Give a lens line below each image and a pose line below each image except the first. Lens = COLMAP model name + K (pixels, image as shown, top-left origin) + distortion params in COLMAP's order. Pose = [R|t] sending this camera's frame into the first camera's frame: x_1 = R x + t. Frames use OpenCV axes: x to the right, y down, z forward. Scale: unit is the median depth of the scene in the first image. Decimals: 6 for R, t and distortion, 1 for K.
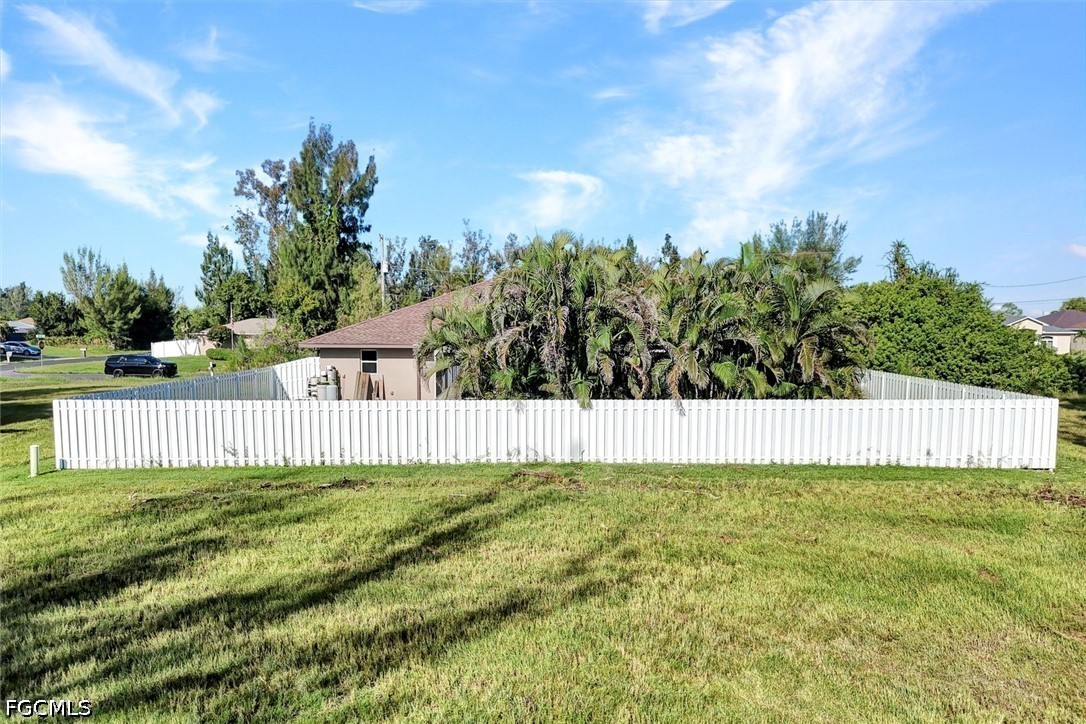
lens RADIAL K [[800.2, 0, 543.0], [0, 800.2, 362.0], [0, 0, 1]] dist [0.001378, -0.002241]
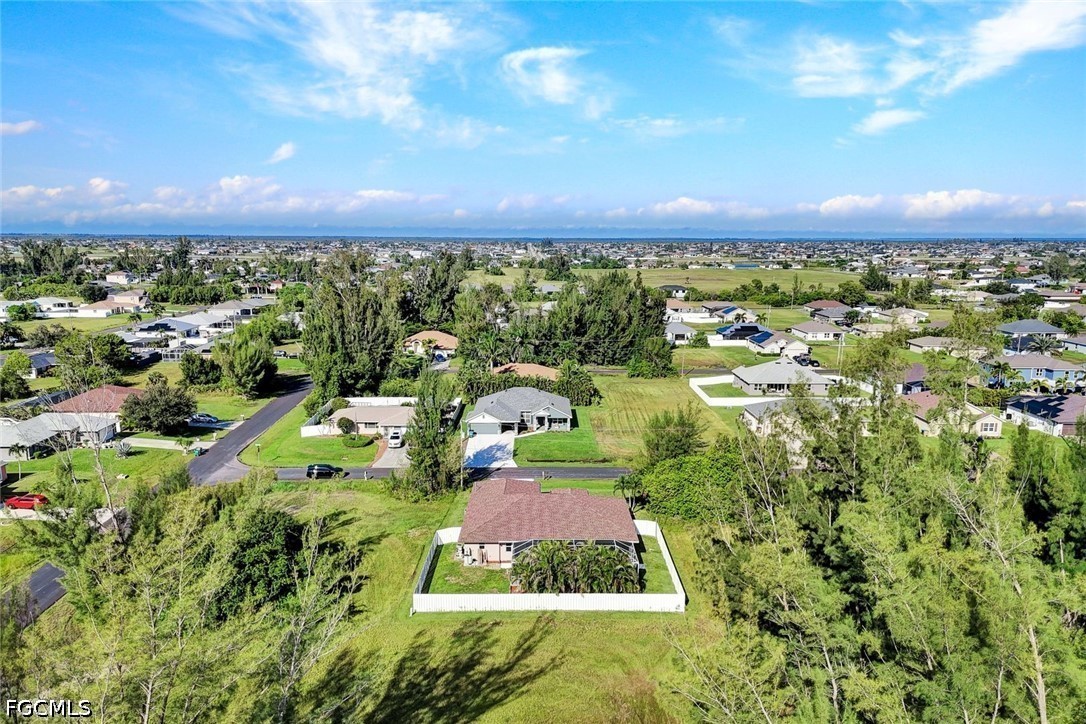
lens RADIAL K [[800.2, 0, 543.0], [0, 800.2, 362.0], [0, 0, 1]] dist [0.001378, -0.002241]
pose [[0.999965, 0.004399, 0.007061, -0.047912], [-0.005172, 0.993532, 0.113436, -1.578716], [-0.006516, -0.113468, 0.993520, -2.769909]]
